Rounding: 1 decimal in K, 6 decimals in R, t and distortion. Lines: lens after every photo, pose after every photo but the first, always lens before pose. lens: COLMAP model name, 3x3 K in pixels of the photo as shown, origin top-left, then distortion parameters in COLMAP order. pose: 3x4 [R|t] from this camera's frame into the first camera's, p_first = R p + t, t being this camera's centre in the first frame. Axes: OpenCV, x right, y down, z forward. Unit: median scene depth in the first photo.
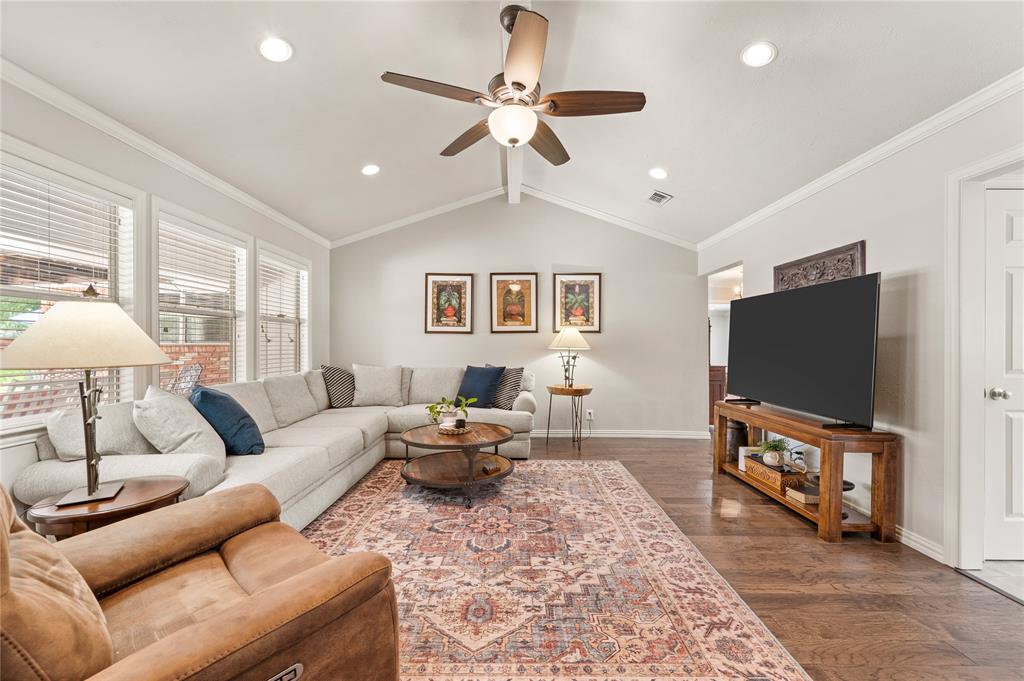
lens RADIAL K [[405.3, 0, 515.1], [0, 405.3, 342.6], [0, 0, 1]] dist [-0.000207, 0.000012]
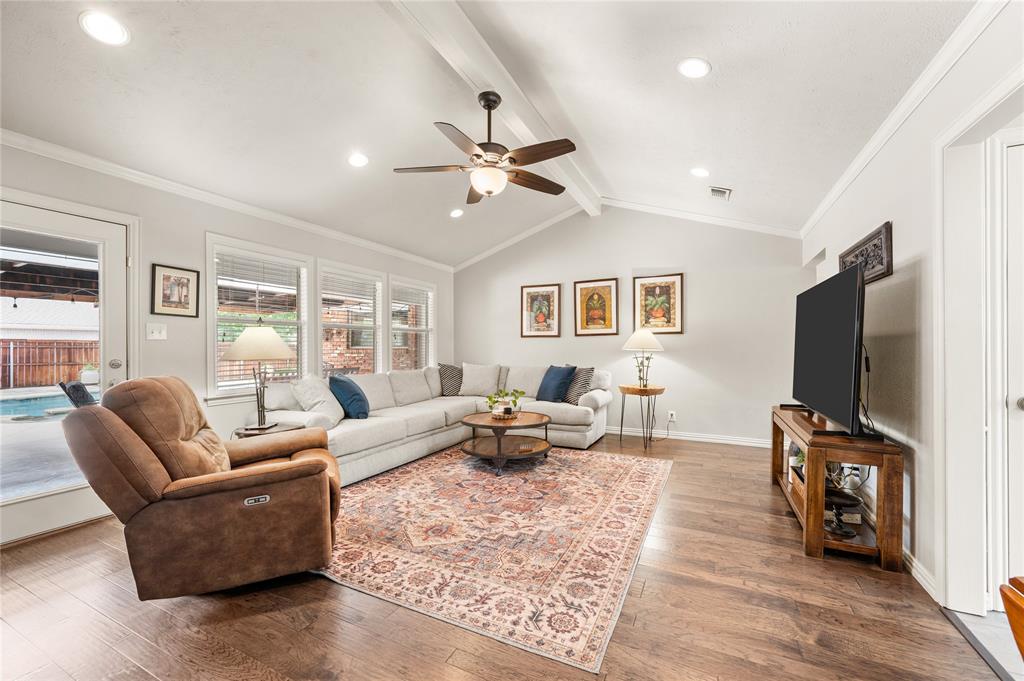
lens RADIAL K [[406.6, 0, 518.5], [0, 406.6, 345.0], [0, 0, 1]] dist [-0.000146, 0.000161]
pose [[0.898384, -0.010312, -0.439091, 0.393827], [0.009824, 0.999946, -0.003383, 0.003522], [0.439102, -0.001274, 0.898436, -0.086023]]
